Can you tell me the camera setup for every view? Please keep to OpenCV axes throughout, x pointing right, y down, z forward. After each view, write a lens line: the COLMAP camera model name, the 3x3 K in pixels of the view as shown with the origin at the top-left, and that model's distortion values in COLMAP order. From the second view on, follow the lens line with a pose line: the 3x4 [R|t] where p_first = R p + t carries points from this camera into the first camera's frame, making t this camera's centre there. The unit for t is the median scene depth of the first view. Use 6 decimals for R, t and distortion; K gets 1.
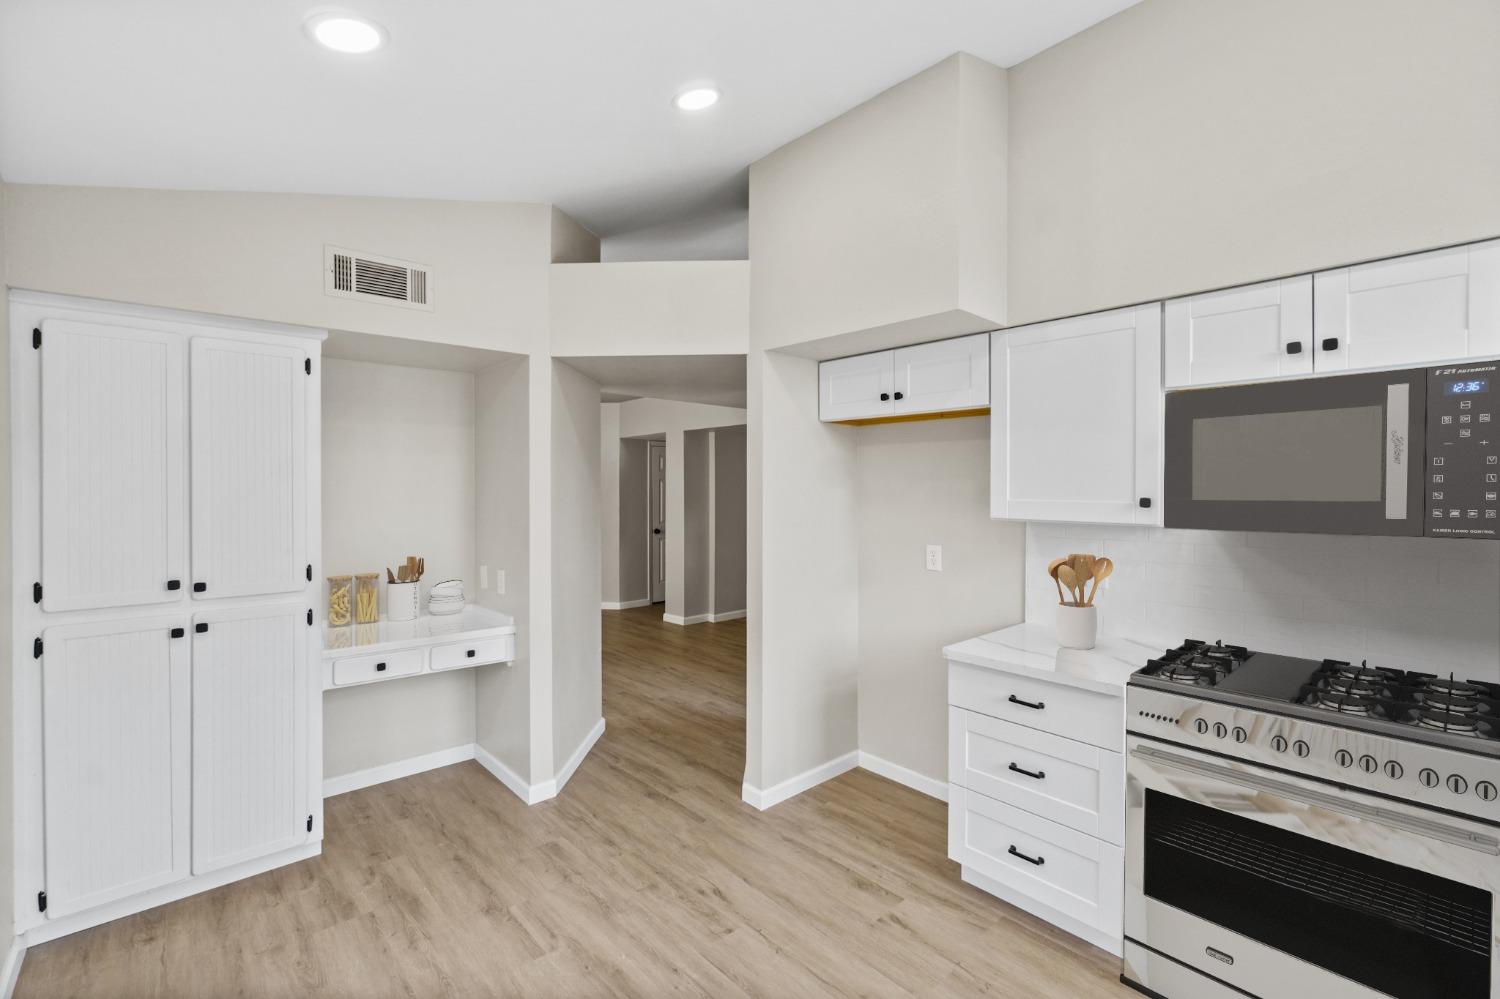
lens RADIAL K [[660.4, 0, 753.8], [0, 660.4, 489.7], [0, 0, 1]] dist [-0.009909, 0.000470]
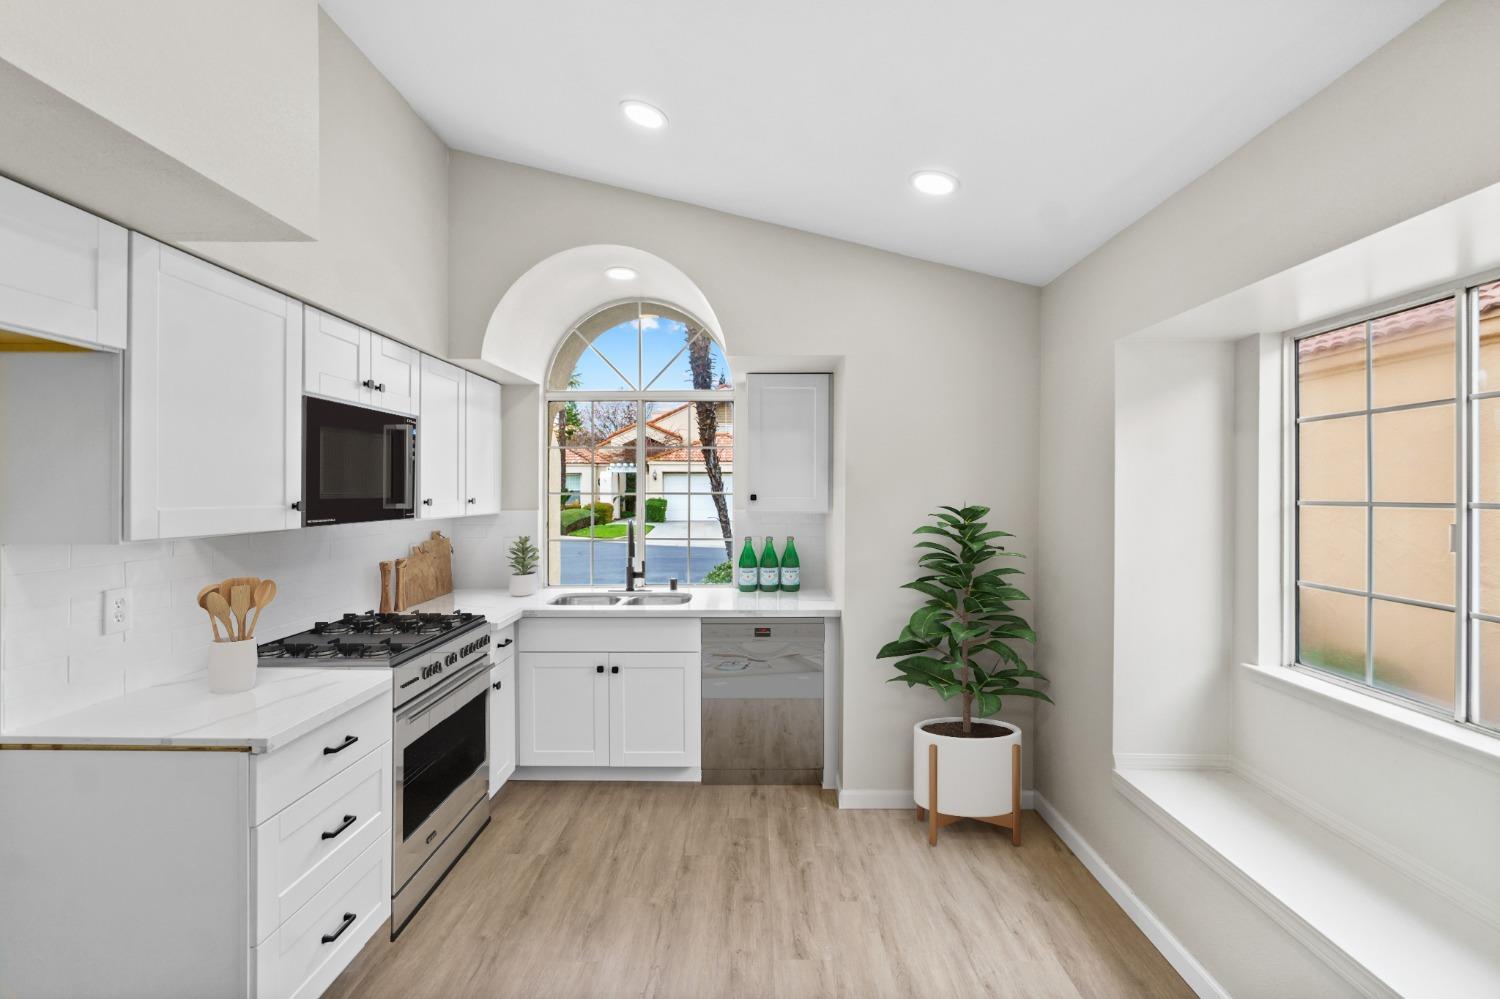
lens RADIAL K [[660.4, 0, 753.8], [0, 660.4, 489.7], [0, 0, 1]] dist [-0.009909, 0.000470]
pose [[-0.728764, 0.006229, 0.684736, -0.500004], [0.007125, 0.999973, -0.001514, 0.001516], [-0.684727, 0.003776, -0.728789, 1.128492]]
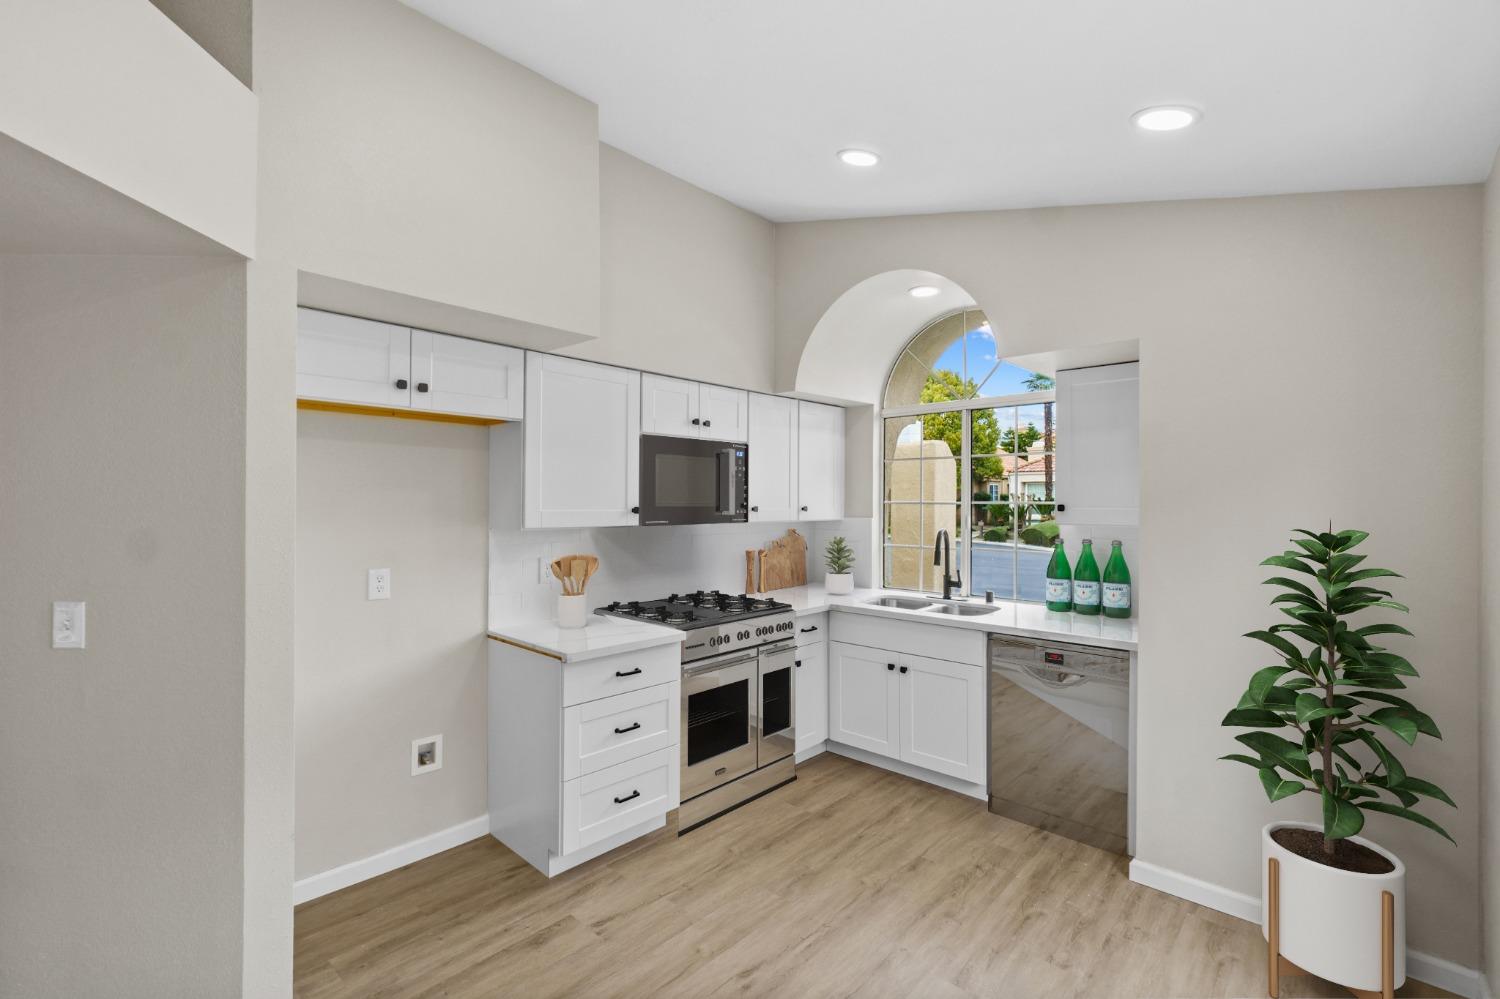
lens RADIAL K [[660.4, 0, 753.8], [0, 660.4, 489.7], [0, 0, 1]] dist [-0.009909, 0.000470]
pose [[-0.097613, 0.011728, 0.995155, -0.771569], [-0.004827, 0.999913, -0.012258, -0.007717], [-0.995213, -0.006000, -0.097548, 0.803956]]
